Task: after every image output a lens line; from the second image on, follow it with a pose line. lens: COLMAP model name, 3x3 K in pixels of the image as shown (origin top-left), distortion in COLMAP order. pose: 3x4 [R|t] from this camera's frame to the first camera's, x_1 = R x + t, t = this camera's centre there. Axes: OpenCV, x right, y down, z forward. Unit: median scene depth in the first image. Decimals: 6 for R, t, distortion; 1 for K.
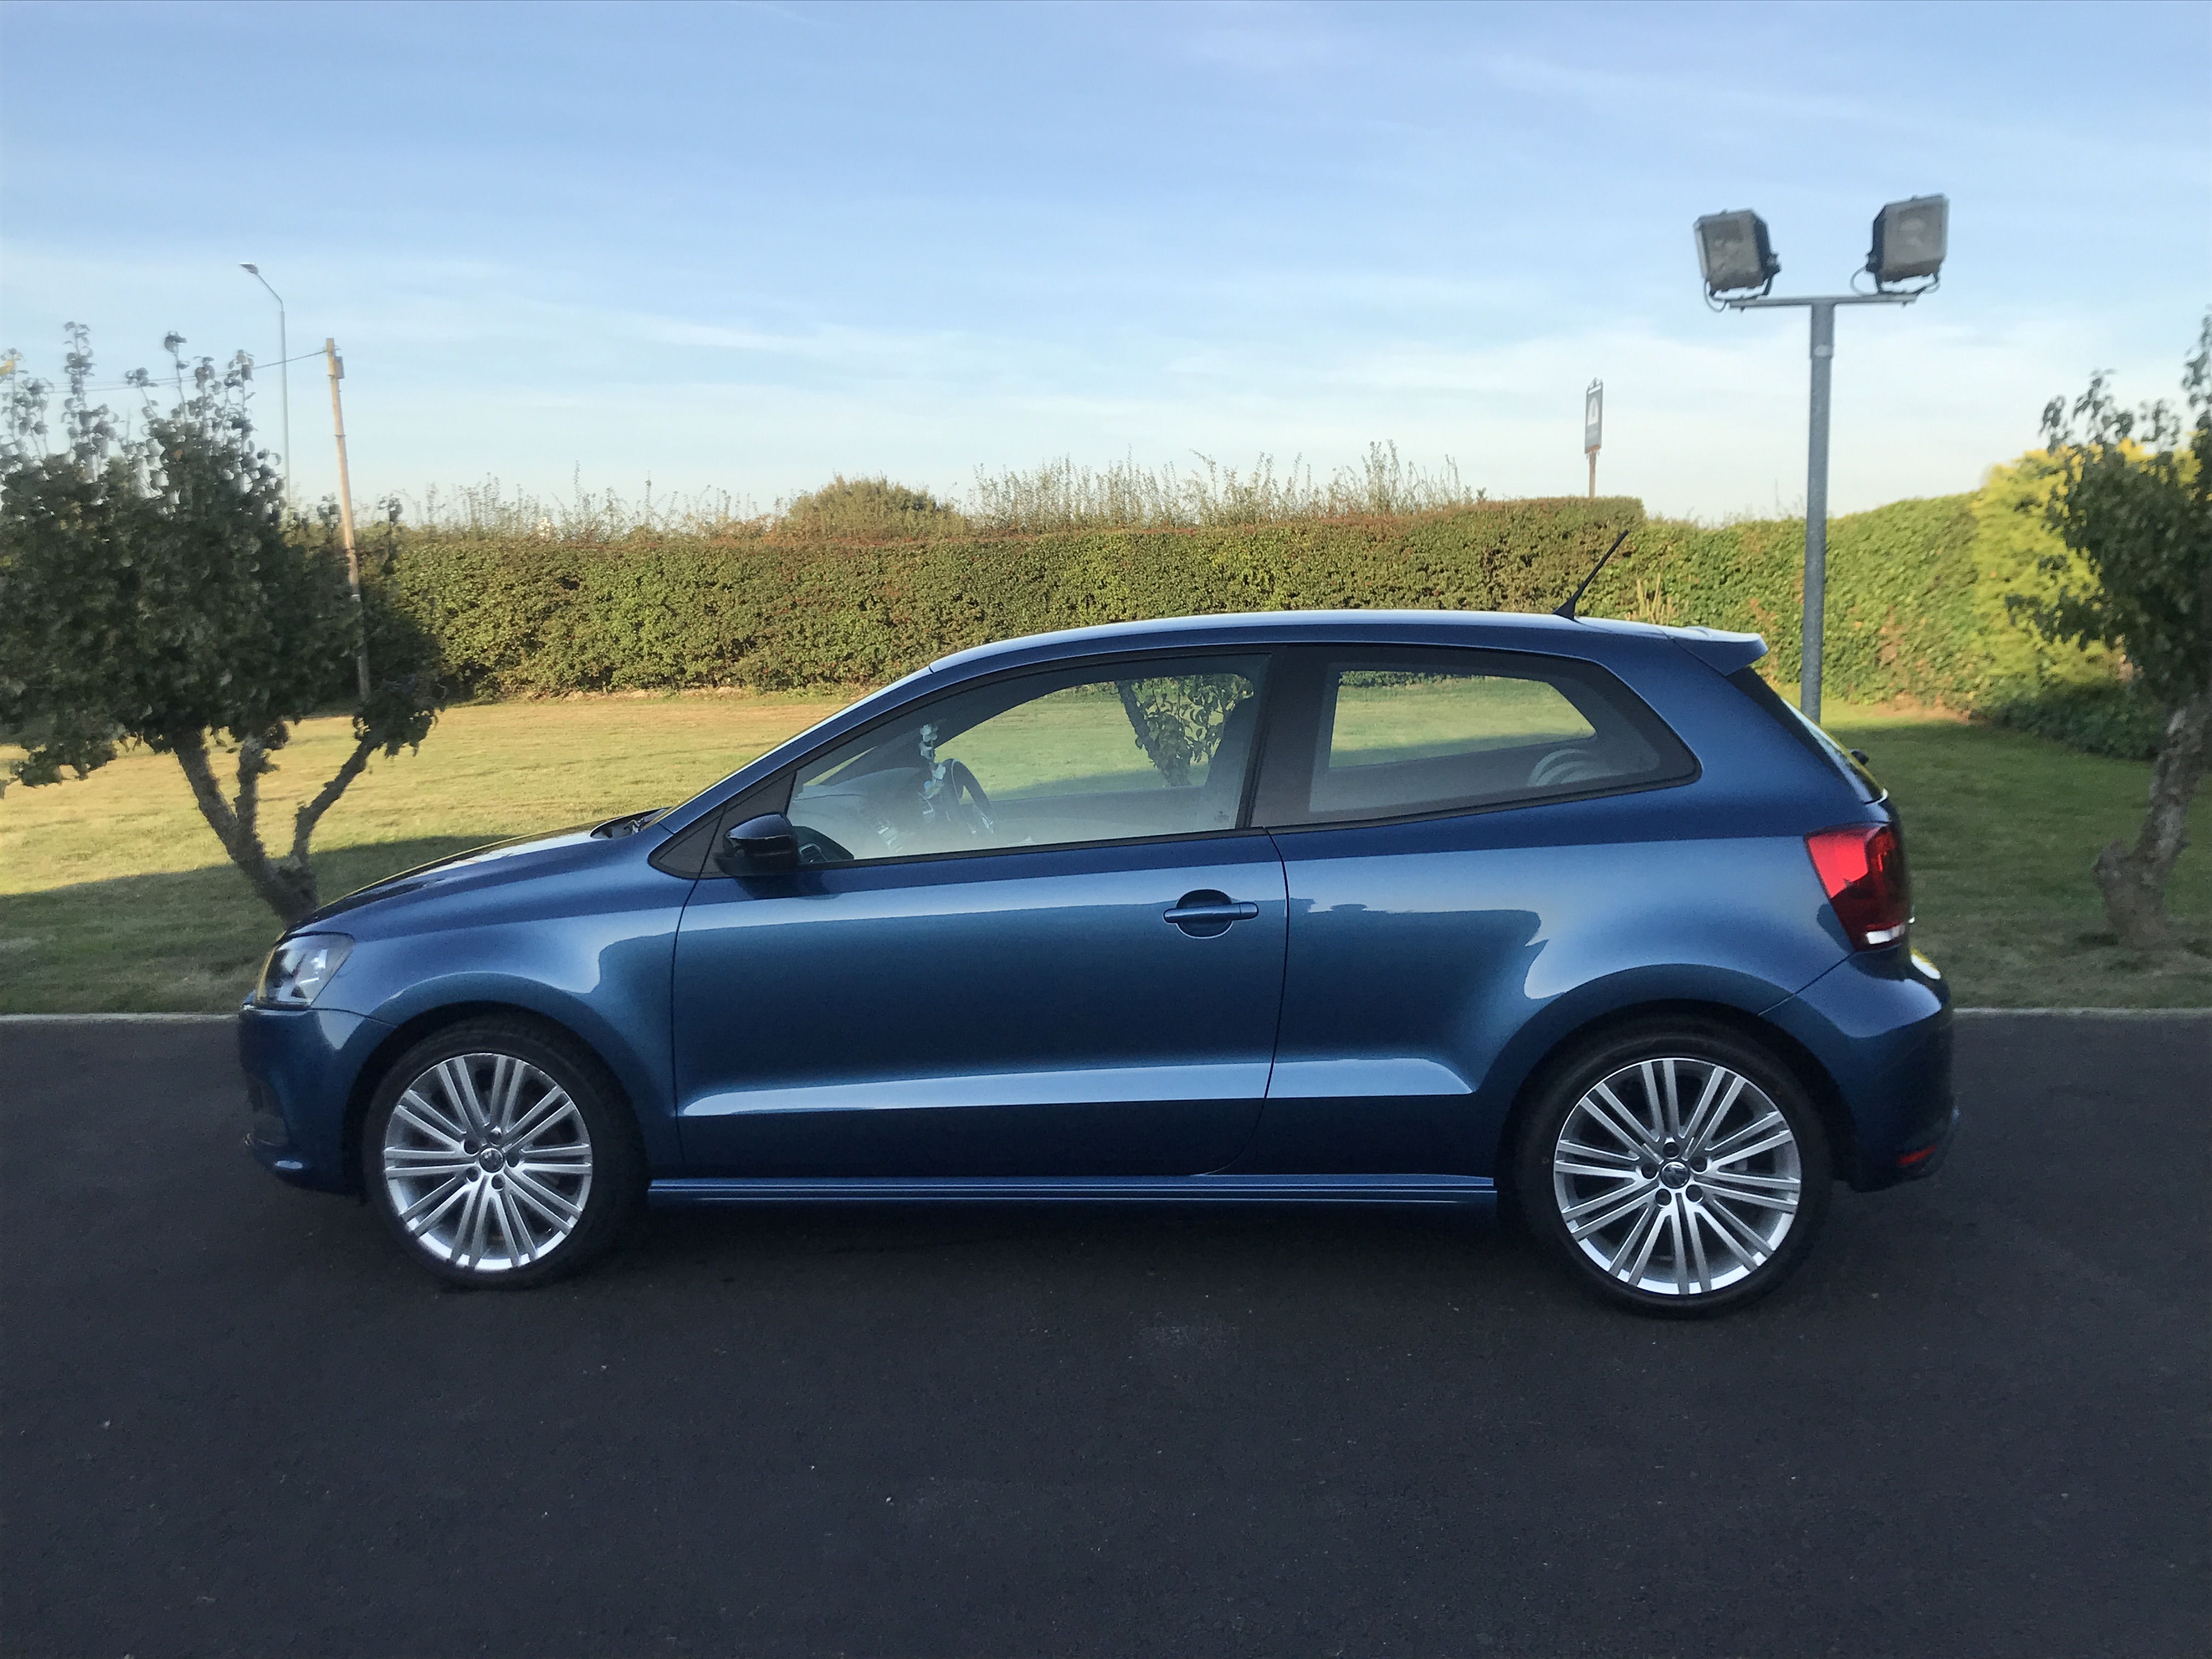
lens RADIAL K [[2081.8, 0, 1053.3], [0, 2081.8, 827.1], [0, 0, 1]] dist [-0.002034, -0.017068]
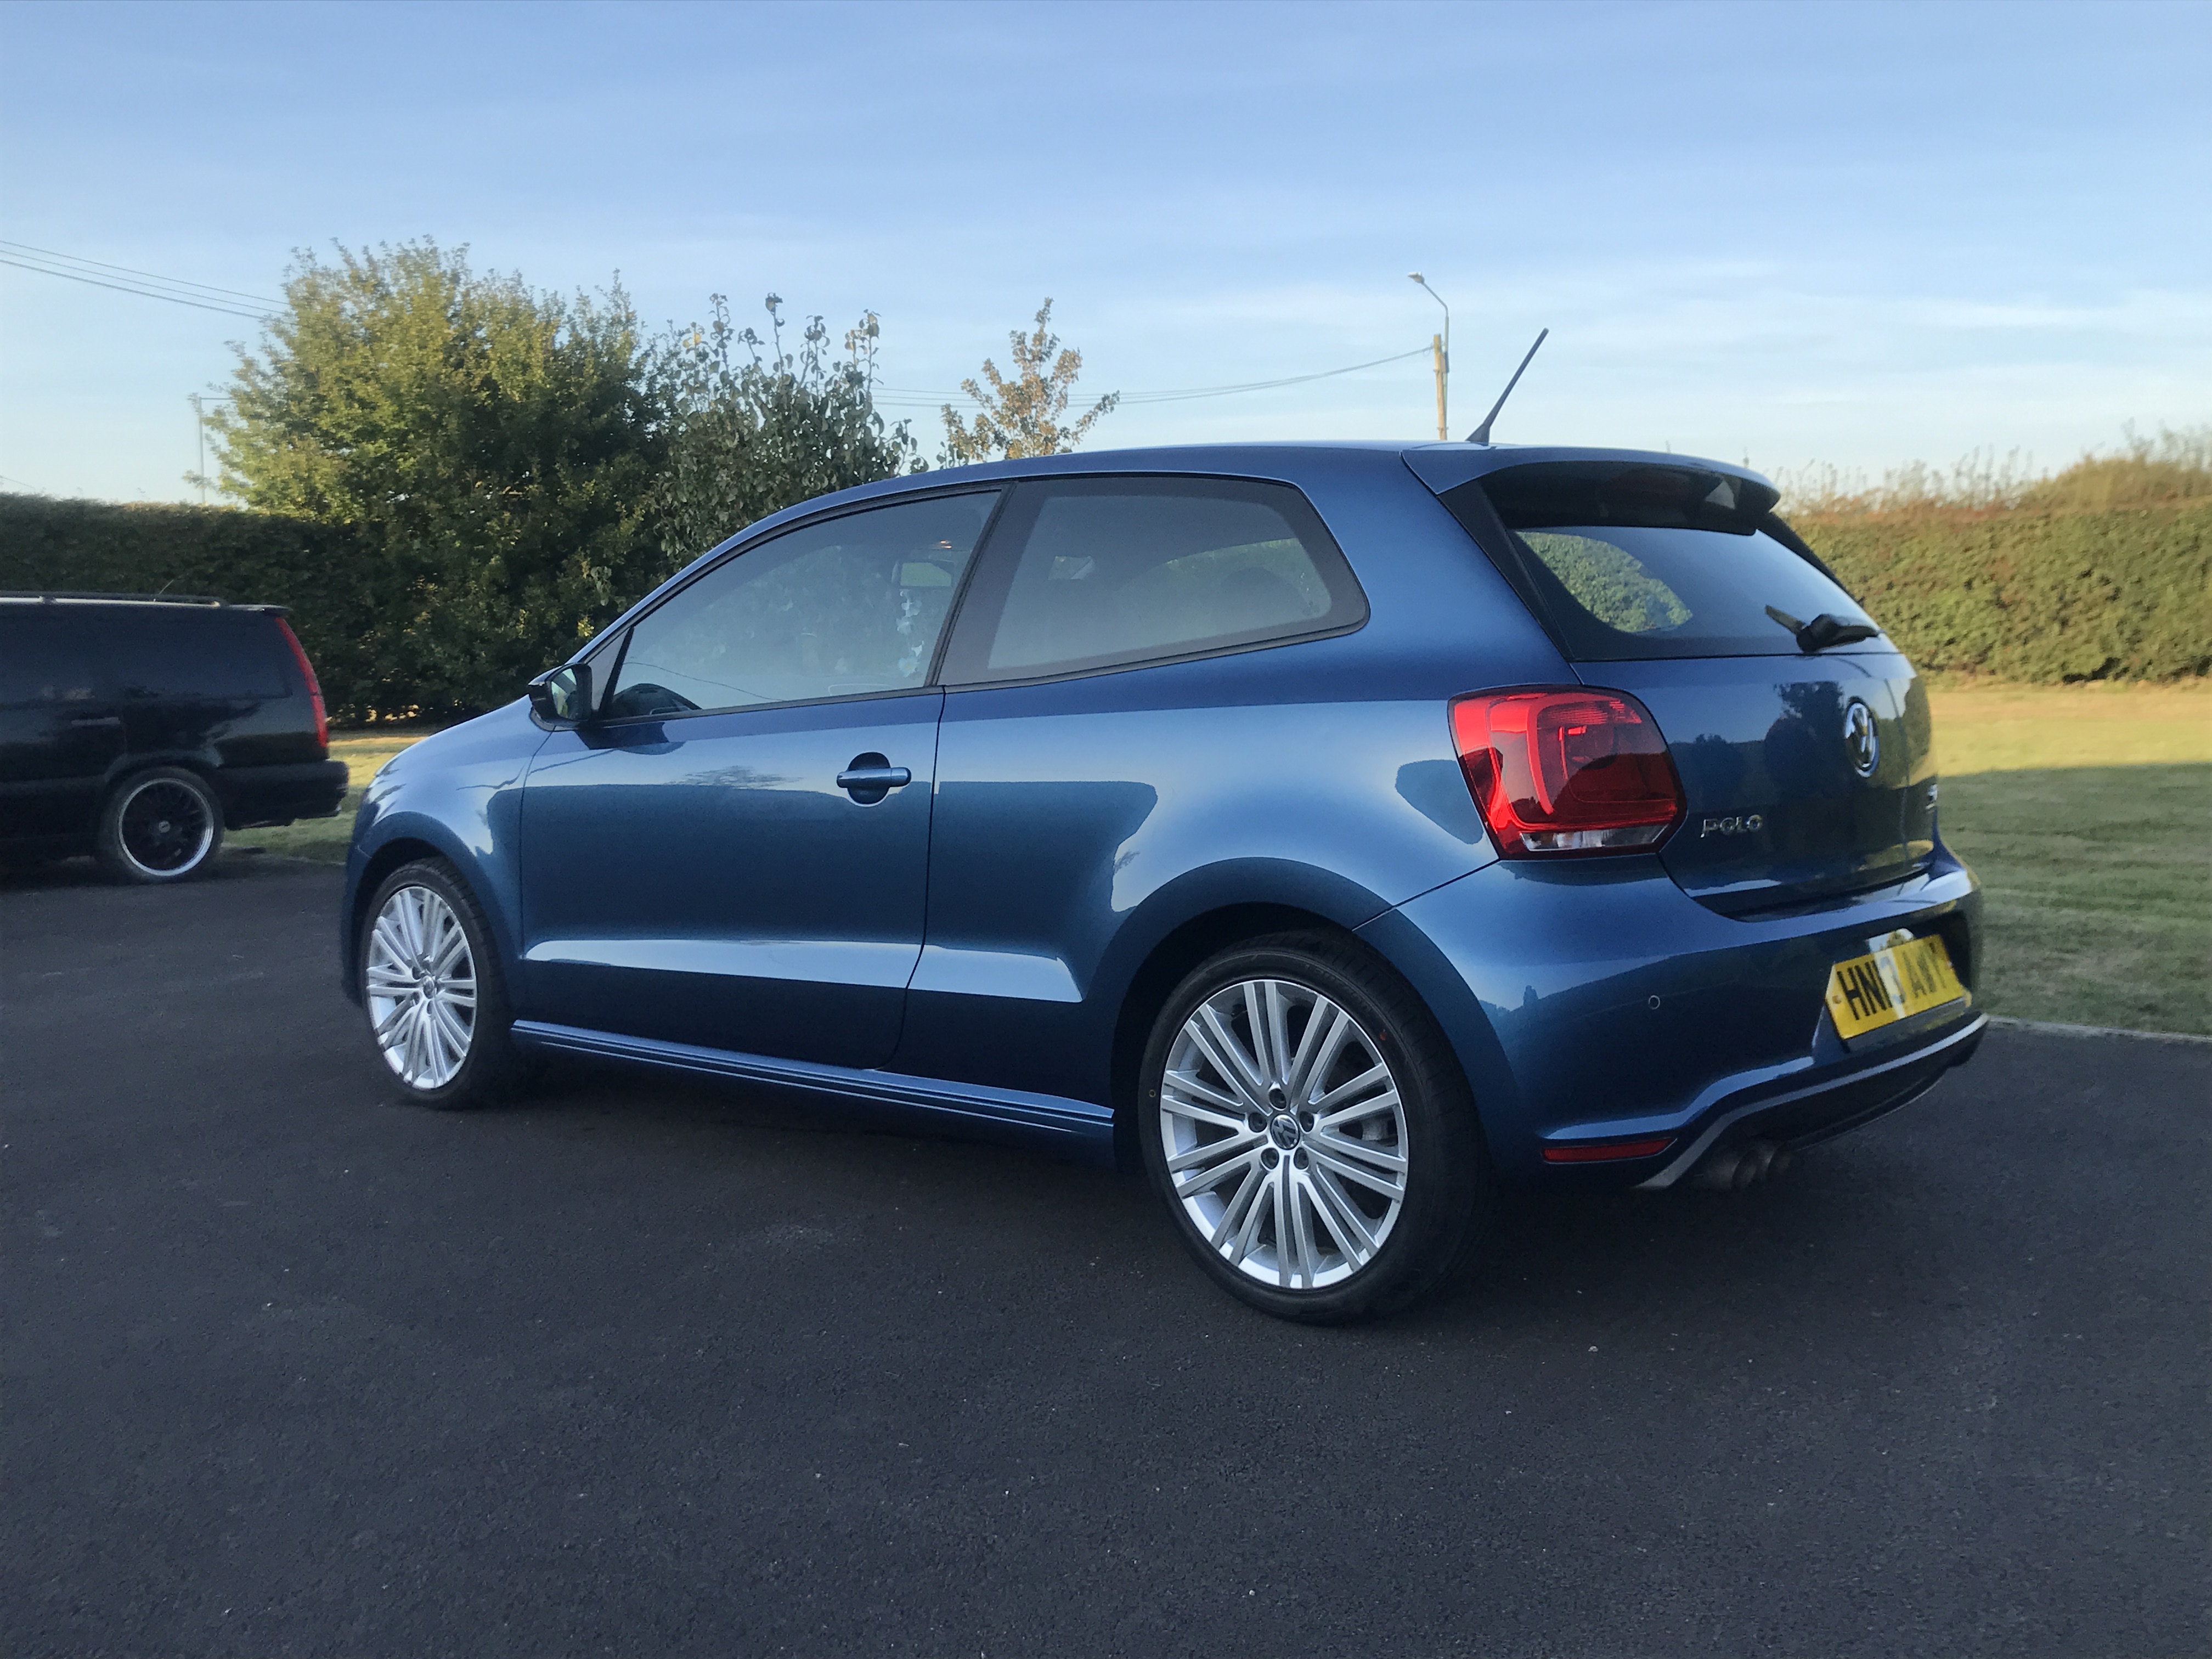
lens RADIAL K [[2066.5, 0, 1106.0], [0, 2066.5, 829.5], [0, 0, 1]] dist [0.012880, -0.002068]
pose [[0.829759, 0.052489, -0.555648, 0.620855], [-0.053925, 0.998450, 0.013791, 0.043827], [0.555510, 0.018520, 0.831303, 0.295725]]
